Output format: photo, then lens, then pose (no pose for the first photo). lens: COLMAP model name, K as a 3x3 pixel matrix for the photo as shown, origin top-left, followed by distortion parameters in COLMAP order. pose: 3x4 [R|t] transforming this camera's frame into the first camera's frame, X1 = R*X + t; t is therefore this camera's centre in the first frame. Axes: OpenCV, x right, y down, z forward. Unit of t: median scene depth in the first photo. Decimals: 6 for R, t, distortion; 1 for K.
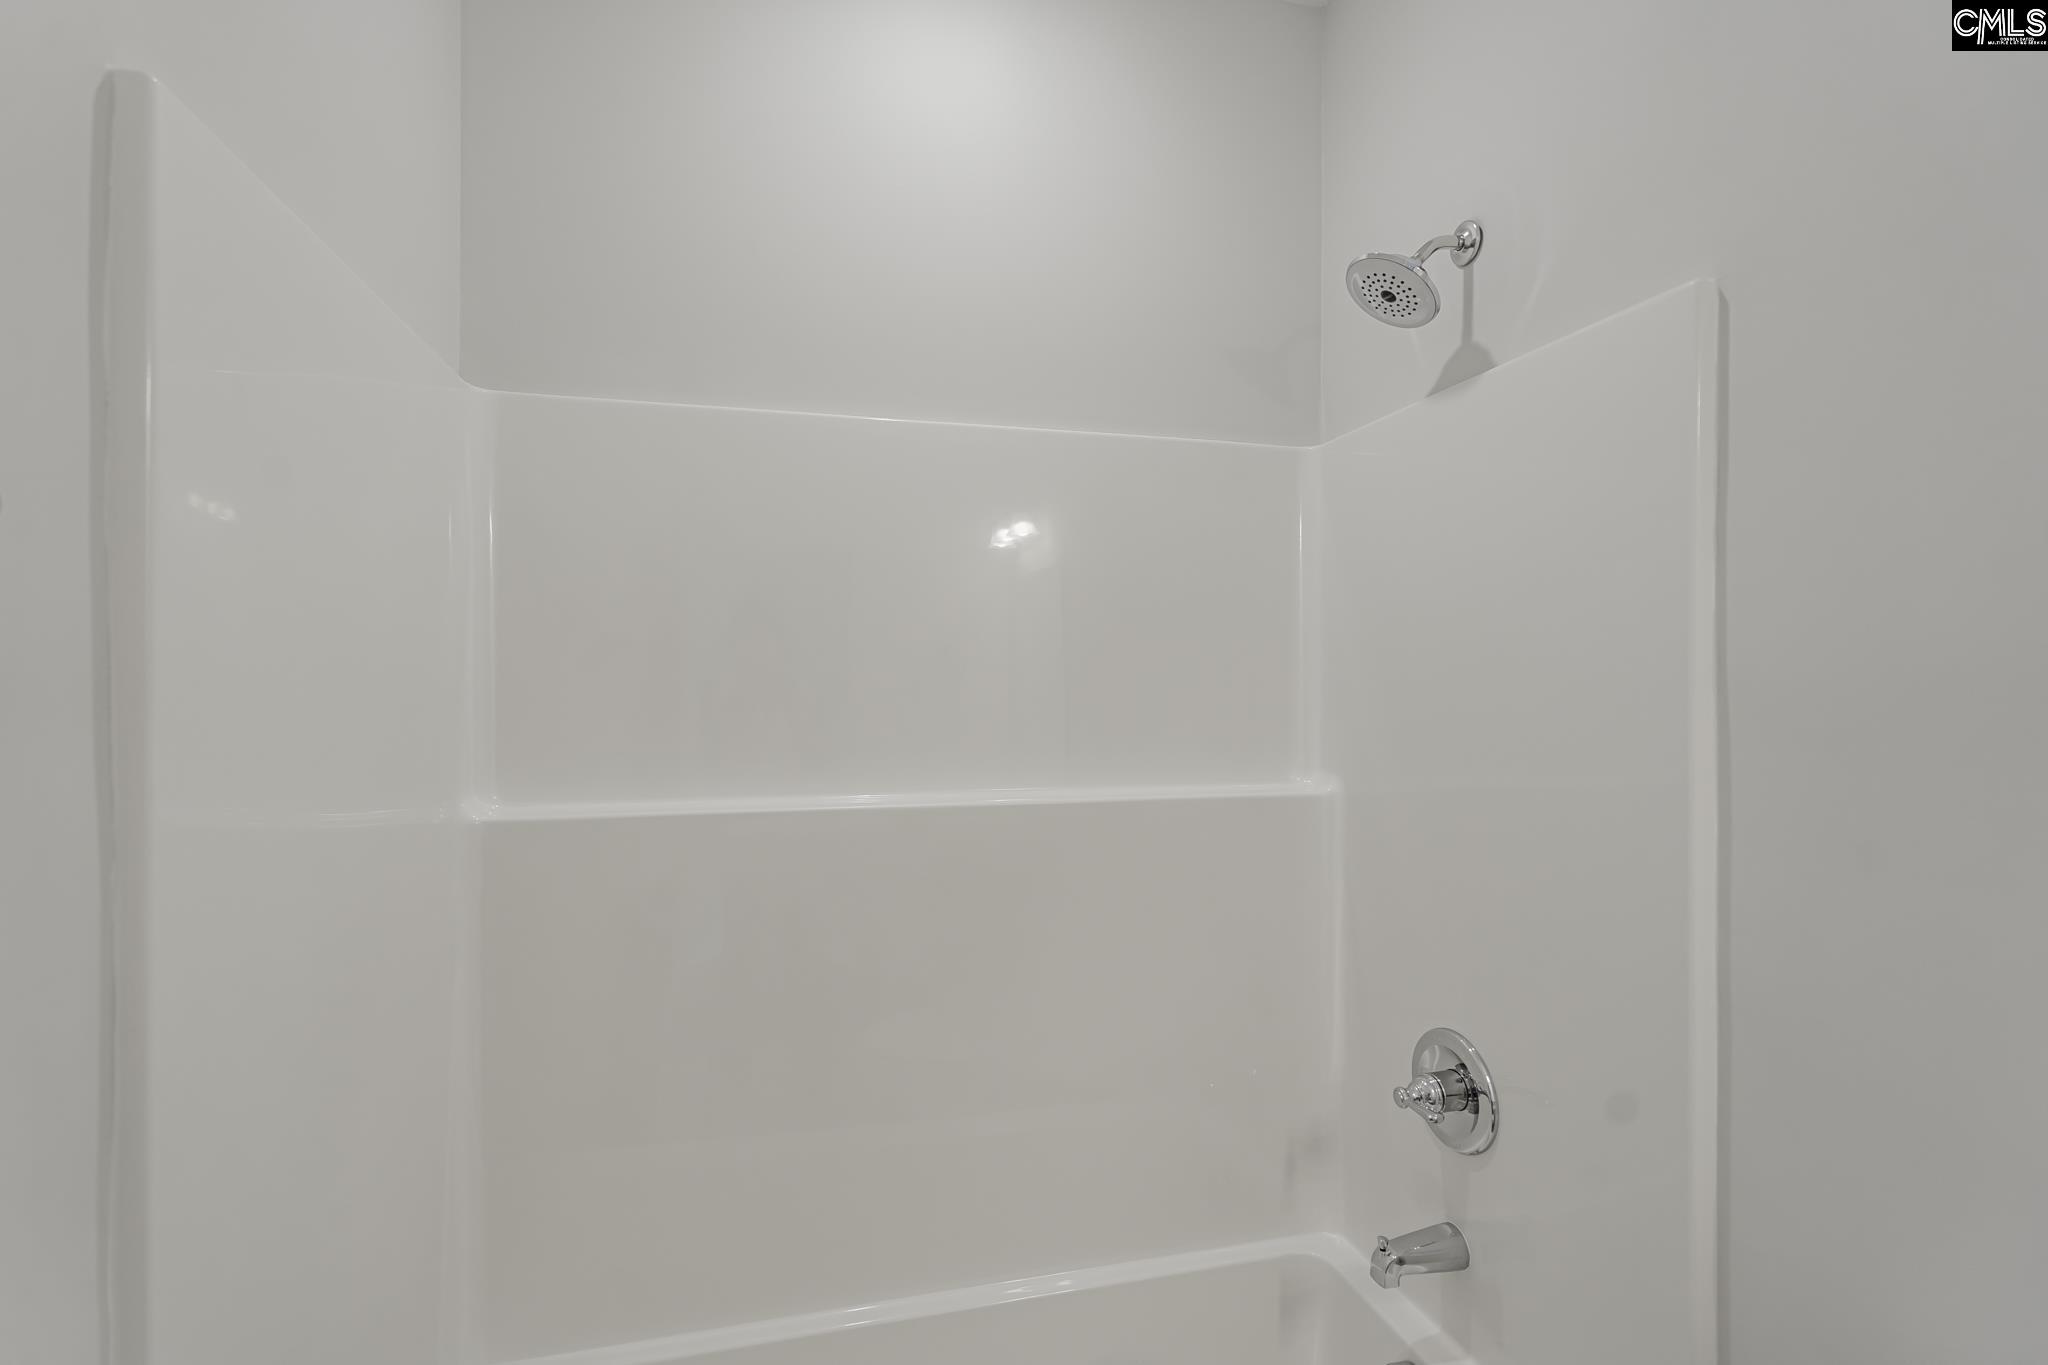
lens RADIAL K [[936.9, 0, 1025.1], [0, 936.9, 687.9], [0, 0, 1]] dist [-0.010309, 0.002692]
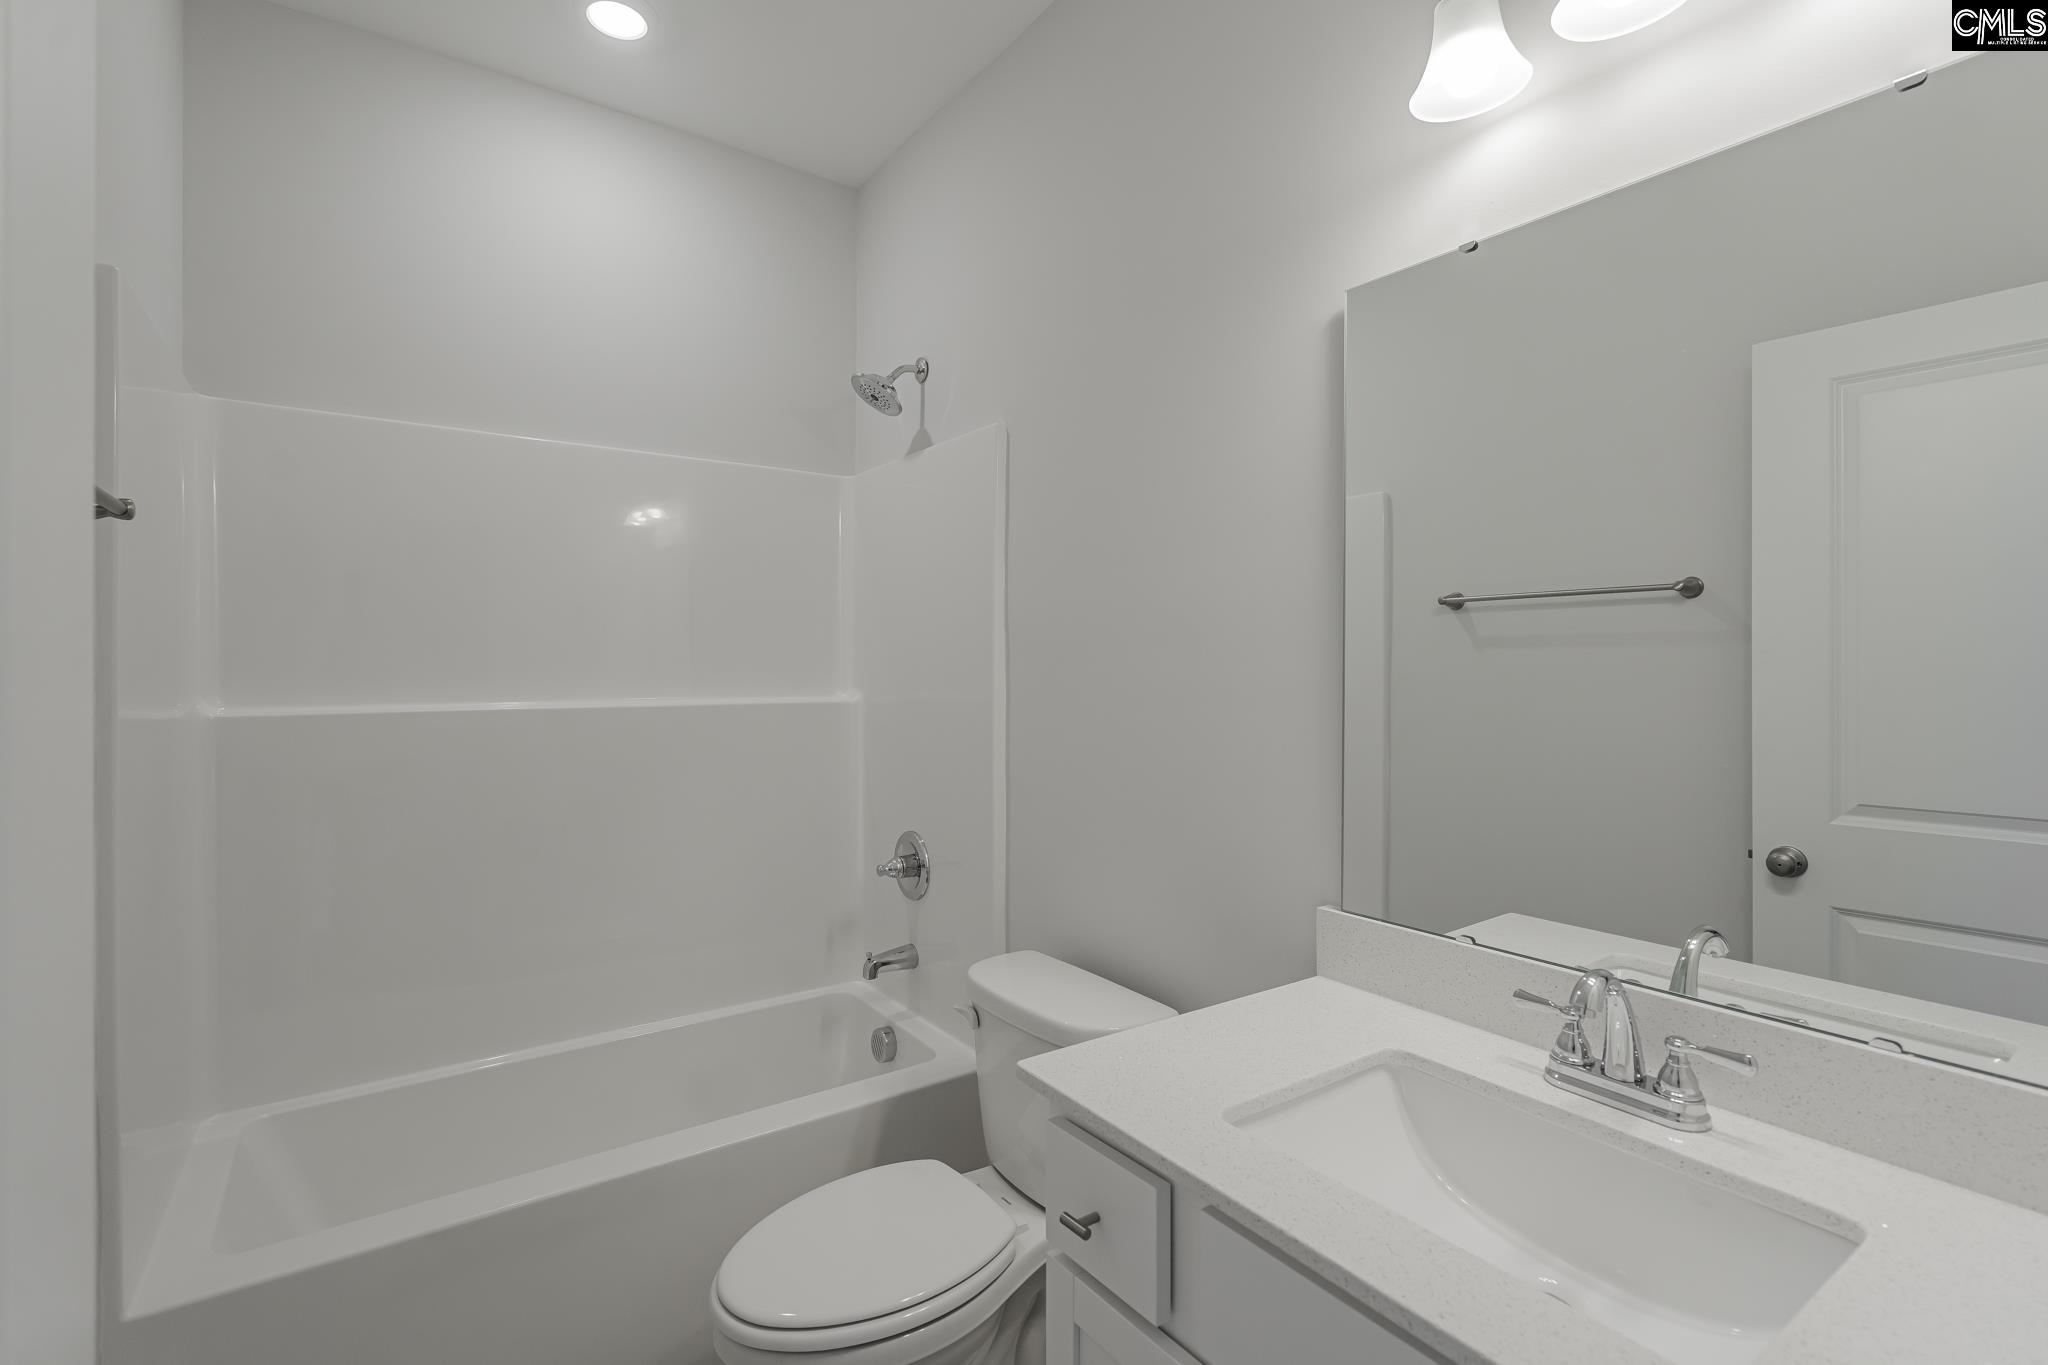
lens RADIAL K [[936.9, 0, 1021.4], [0, 936.9, 674.2], [0, 0, 1]] dist [-0.010309, 0.002692]
pose [[0.939152, -0.000007, 0.343502, 0.056671], [-0.003734, 0.999941, 0.010228, 0.060194], [-0.343482, -0.010889, 0.939096, -0.666729]]
